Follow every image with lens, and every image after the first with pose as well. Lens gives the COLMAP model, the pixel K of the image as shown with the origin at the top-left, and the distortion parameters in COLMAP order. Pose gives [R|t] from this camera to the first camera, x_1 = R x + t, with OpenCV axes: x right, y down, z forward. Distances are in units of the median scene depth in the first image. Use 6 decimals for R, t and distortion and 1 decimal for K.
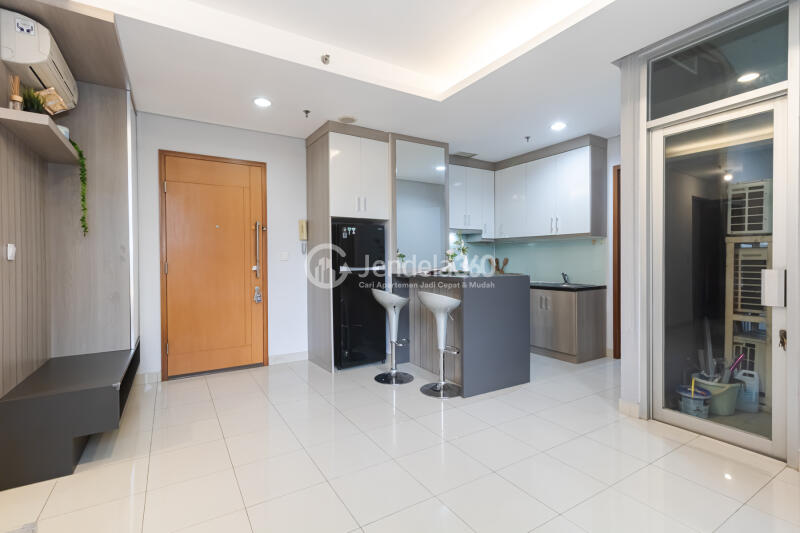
lens RADIAL K [[370.7, 0, 397.7], [0, 370.7, 263.3], [0, 0, 1]] dist [0.000649, -0.000096]
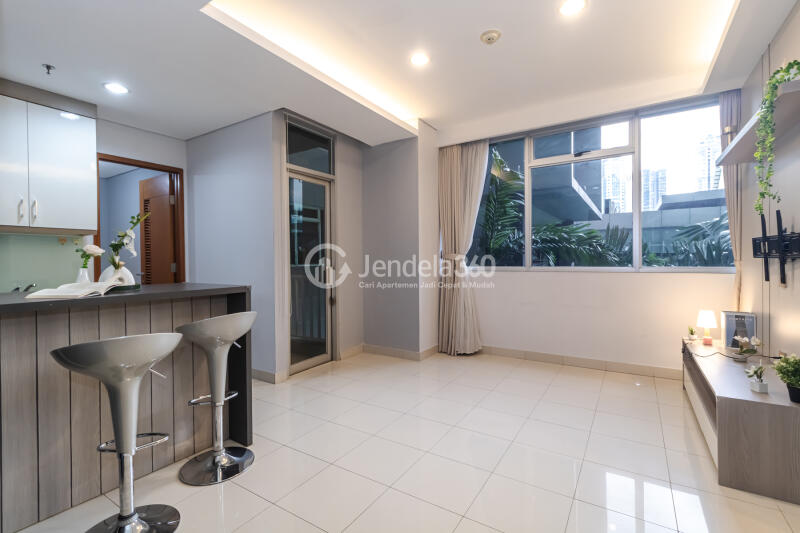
lens RADIAL K [[370.7, 0, 397.7], [0, 370.7, 263.3], [0, 0, 1]] dist [0.000649, -0.000096]
pose [[-0.436760, 0.001304, 0.899577, -0.619342], [0.020918, 0.999743, 0.008707, -0.006343], [-0.899335, 0.022621, -0.436675, 1.020297]]
